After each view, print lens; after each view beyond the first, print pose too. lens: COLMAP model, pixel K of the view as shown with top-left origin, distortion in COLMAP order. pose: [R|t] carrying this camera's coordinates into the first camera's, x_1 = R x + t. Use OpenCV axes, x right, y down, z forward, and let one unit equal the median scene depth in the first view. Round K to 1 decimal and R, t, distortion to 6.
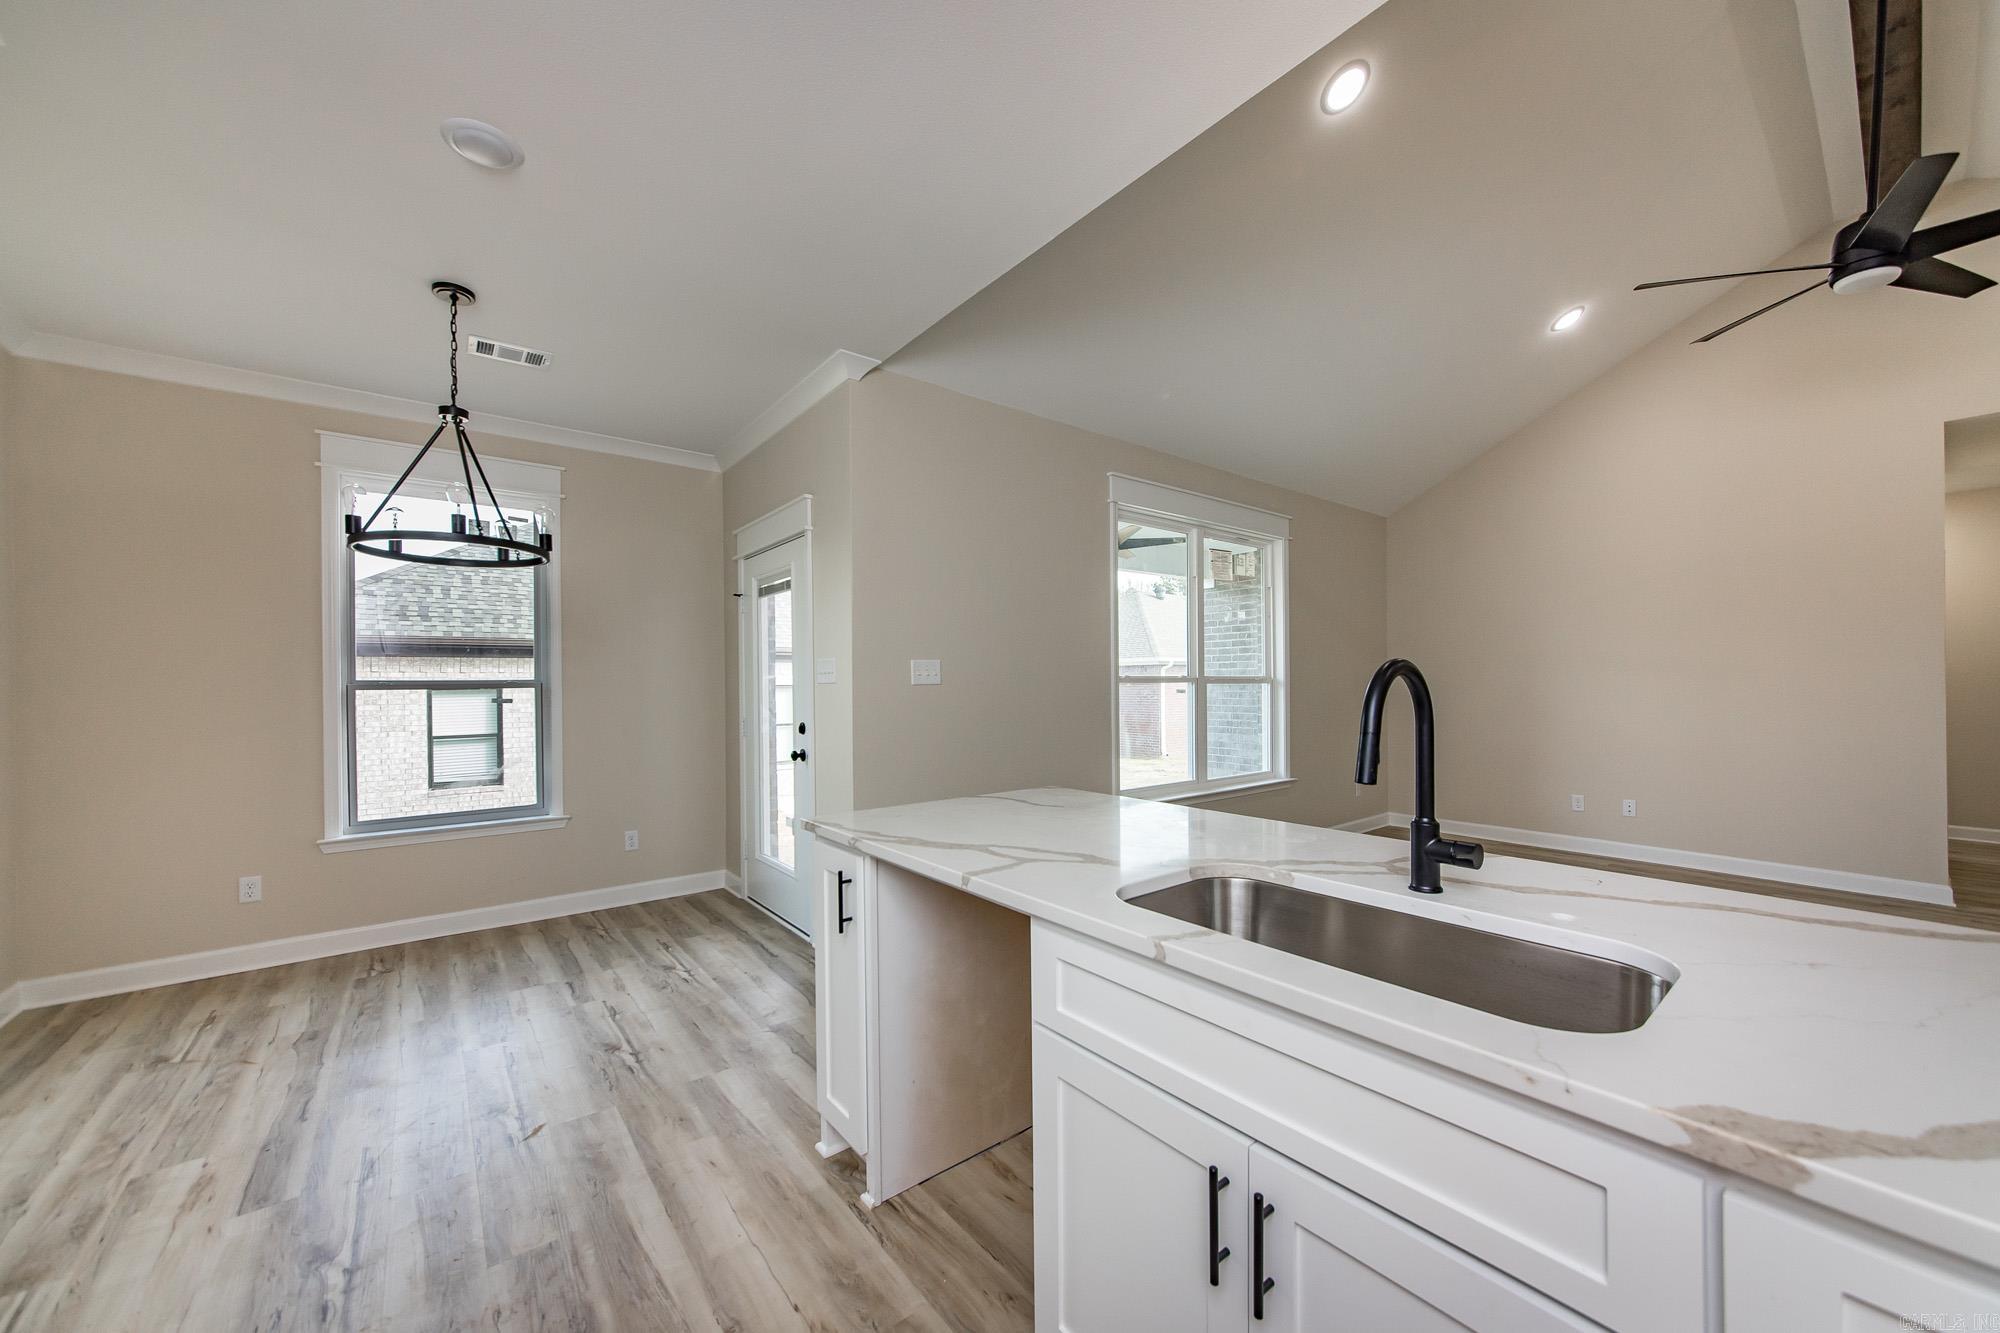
lens RADIAL K [[726.9, 0, 997.5], [0, 726.9, 688.9], [0, 0, 1]] dist [-0.000330, -0.000012]
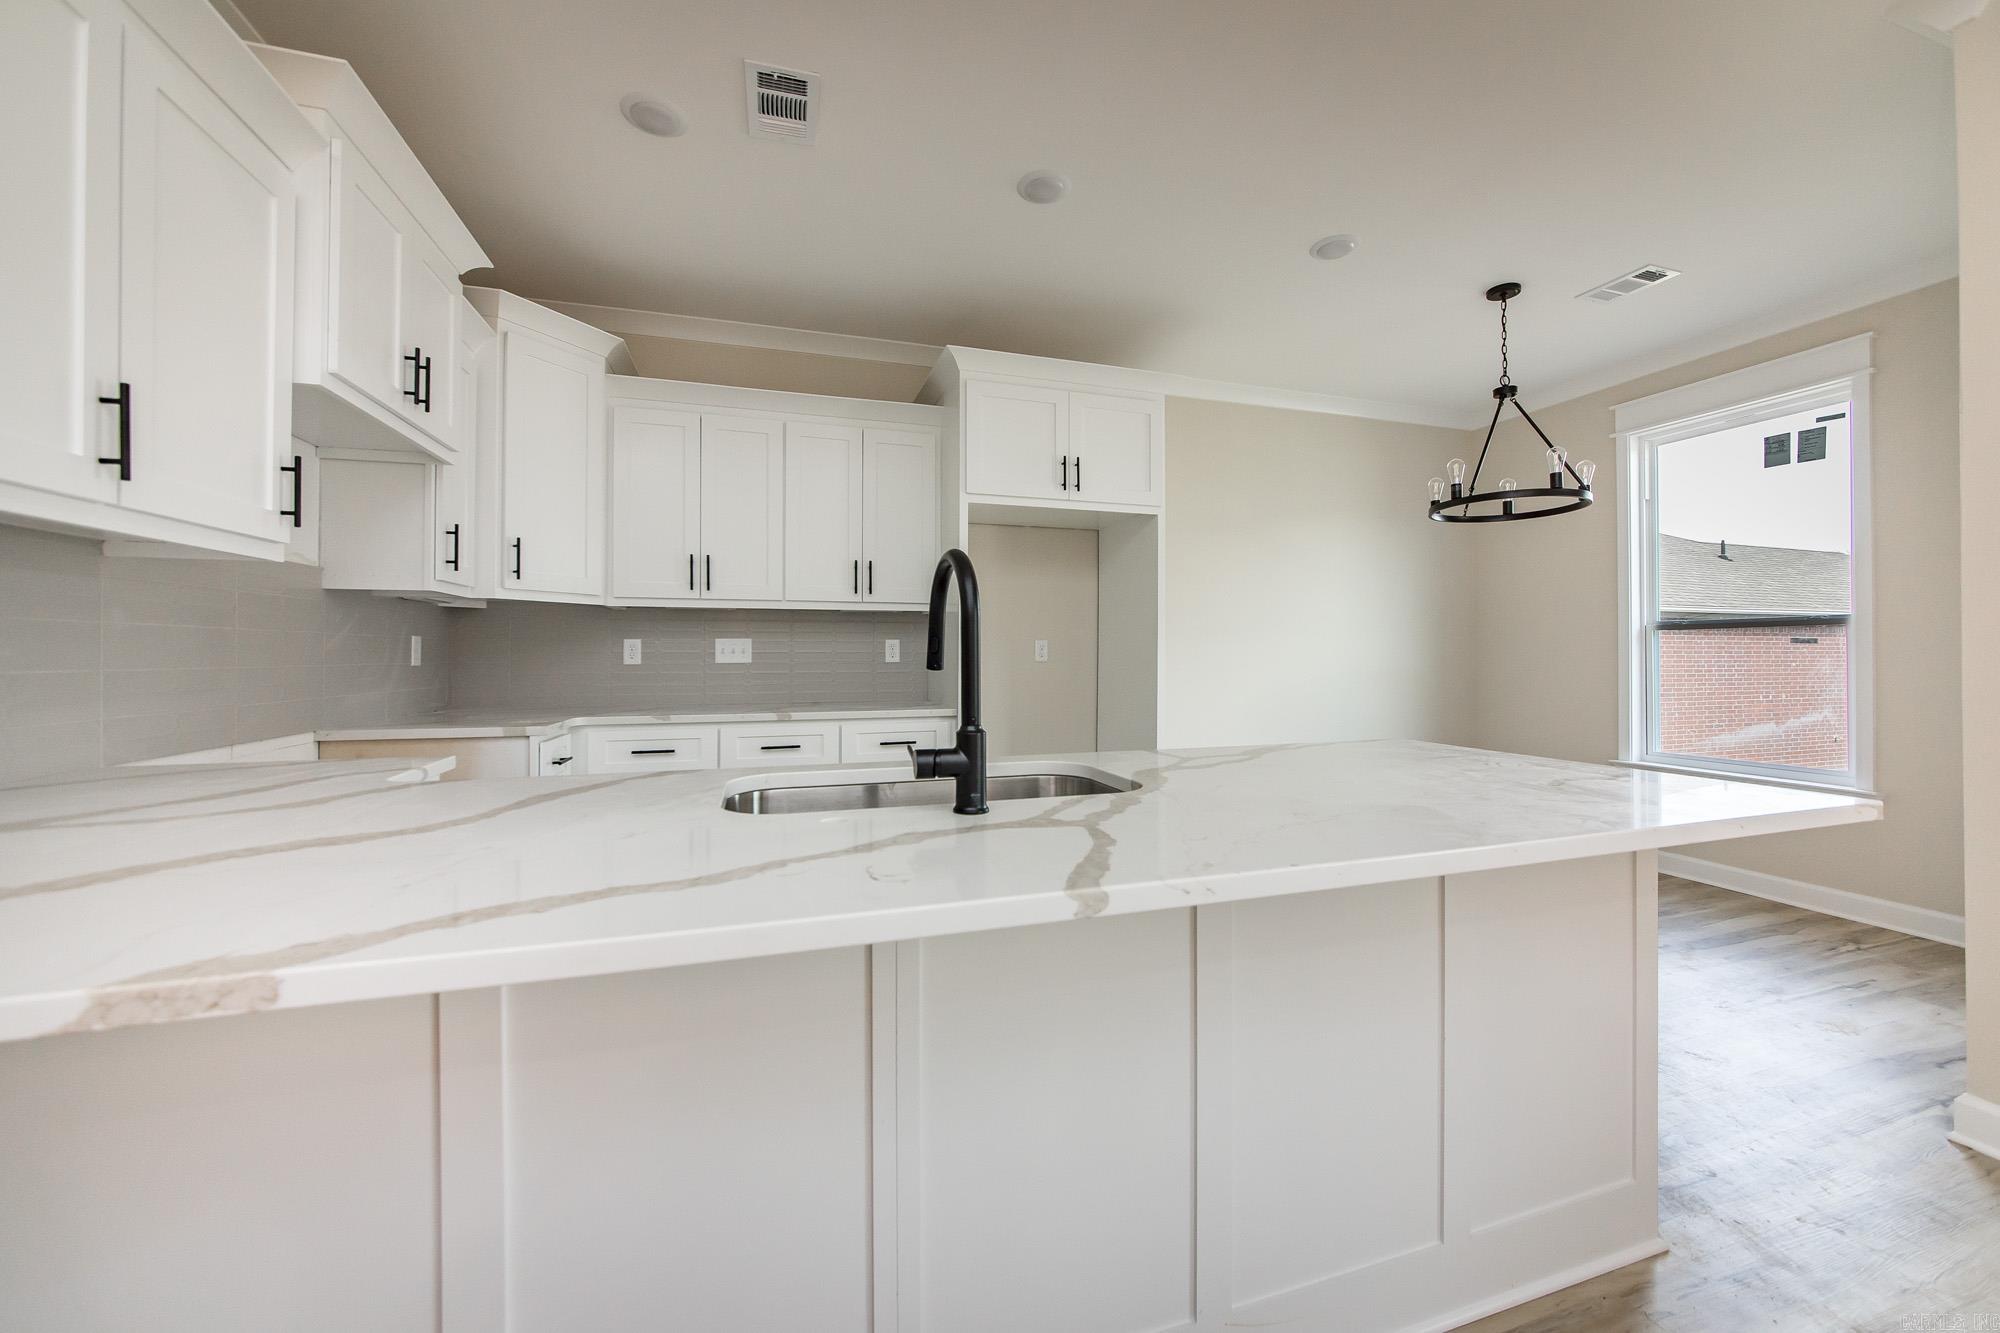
lens RADIAL K [[745.3, 0, 992.1], [0, 745.3, 645.9], [0, 0, 1]] dist [-0.000506, 0.000011]
pose [[-0.353104, -0.002183, -0.935582, 0.541199], [-0.002217, 0.999996, -0.001496, 0.030167], [0.935582, 0.001546, -0.353107, 0.498949]]
